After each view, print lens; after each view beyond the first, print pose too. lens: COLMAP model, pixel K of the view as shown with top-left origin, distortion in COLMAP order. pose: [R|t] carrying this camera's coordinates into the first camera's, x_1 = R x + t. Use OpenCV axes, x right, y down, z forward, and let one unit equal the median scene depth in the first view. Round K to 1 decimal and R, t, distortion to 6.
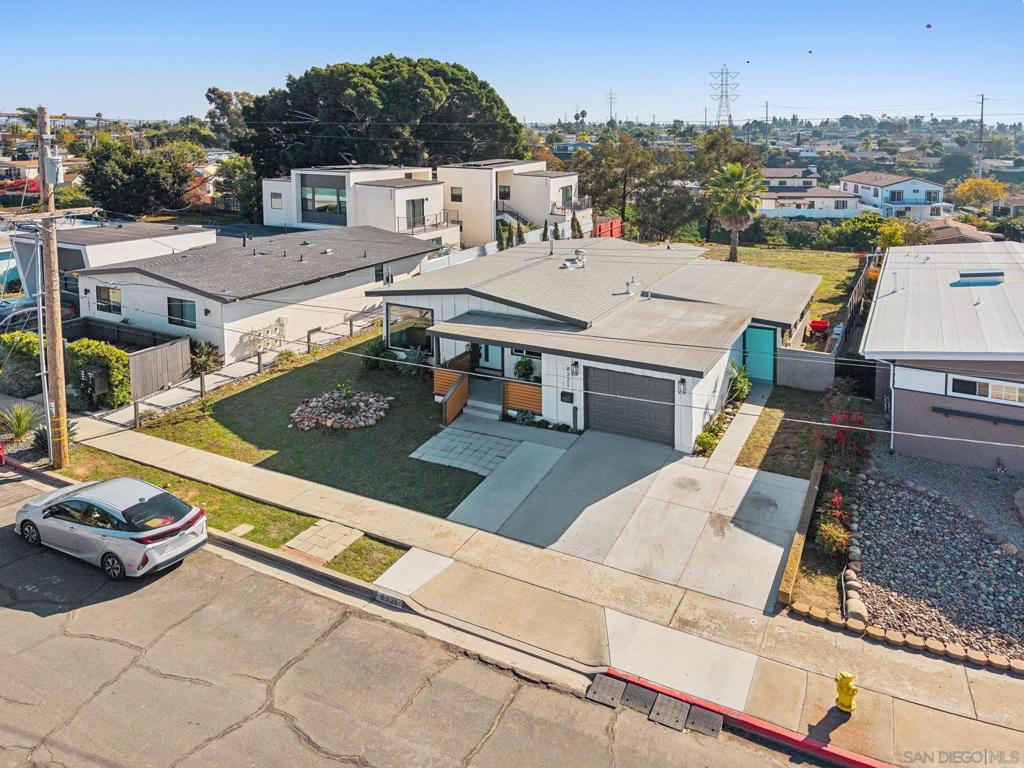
lens RADIAL K [[688.5, 0, 553.1], [0, 688.5, 383.1], [0, 0, 1]] dist [0.004405, -0.001004]
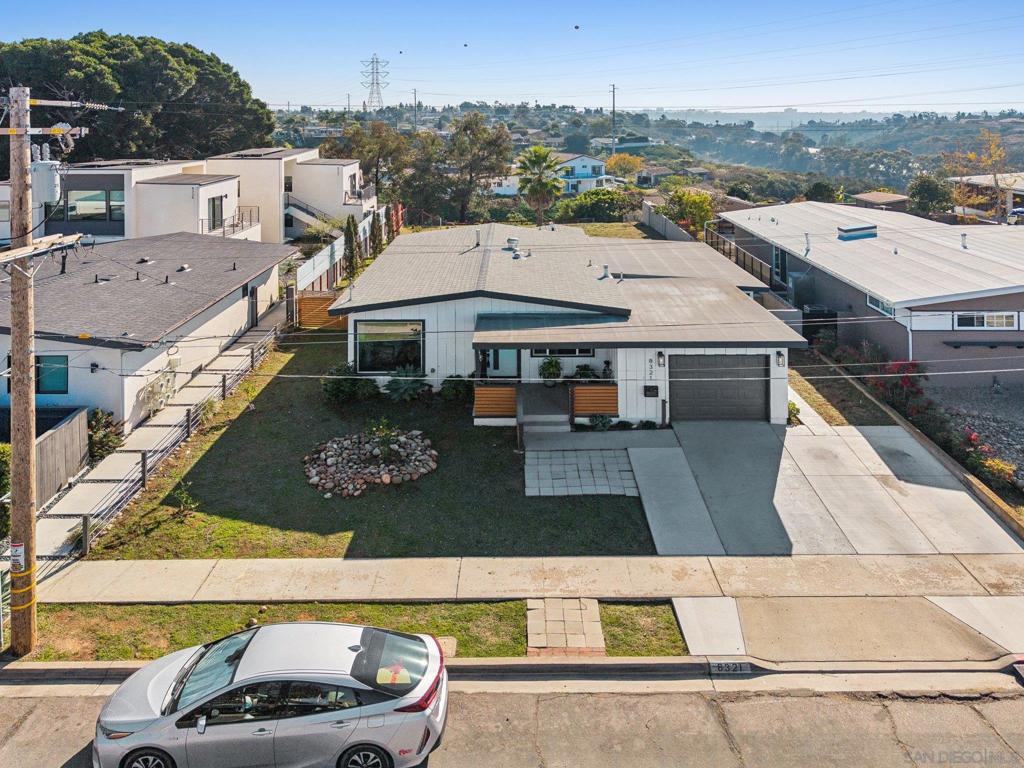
lens RADIAL K [[698.4, 0, 515.6], [0, 698.4, 296.6], [0, 0, 1]] dist [0.000291, 0.004204]
pose [[0.895405, -0.120167, 0.428730, -0.516292], [0.162054, 0.984806, -0.062422, -0.073978], [-0.414715, 0.125370, 0.901274, 0.201374]]
